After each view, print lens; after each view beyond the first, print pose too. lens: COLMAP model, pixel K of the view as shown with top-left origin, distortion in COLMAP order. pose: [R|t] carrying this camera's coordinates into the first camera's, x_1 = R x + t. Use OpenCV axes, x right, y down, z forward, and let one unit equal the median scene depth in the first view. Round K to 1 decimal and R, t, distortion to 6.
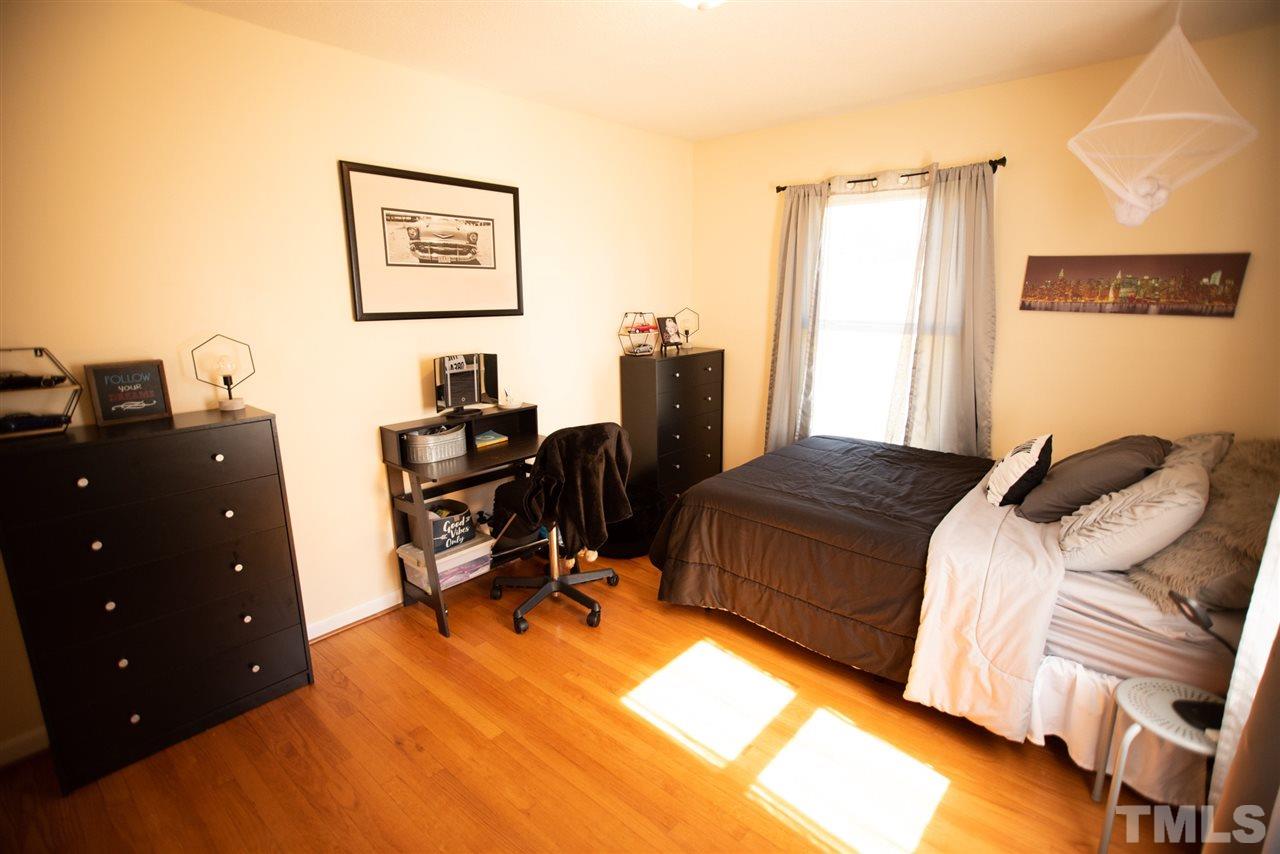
lens RADIAL K [[610.7, 0, 640.9], [0, 610.7, 429.0], [0, 0, 1]] dist [0.000131, 0.000613]
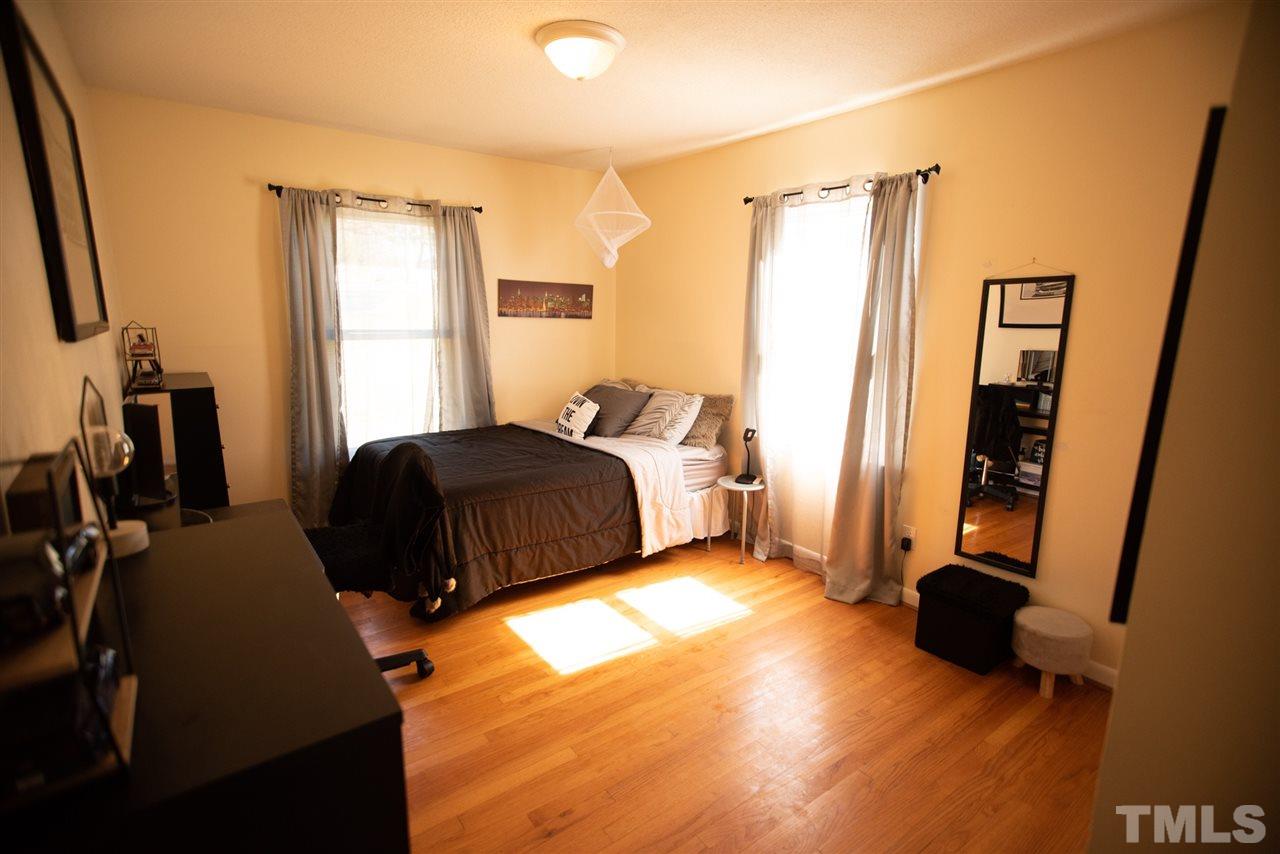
lens RADIAL K [[610.7, 0, 636.3], [0, 610.7, 422.8], [0, 0, 1]] dist [0.000131, 0.000613]
pose [[0.219260, -0.170734, 0.960612, -0.810919], [0.208995, 0.969935, 0.124688, -0.076430], [-0.953020, 0.173424, 0.248351, 0.447661]]
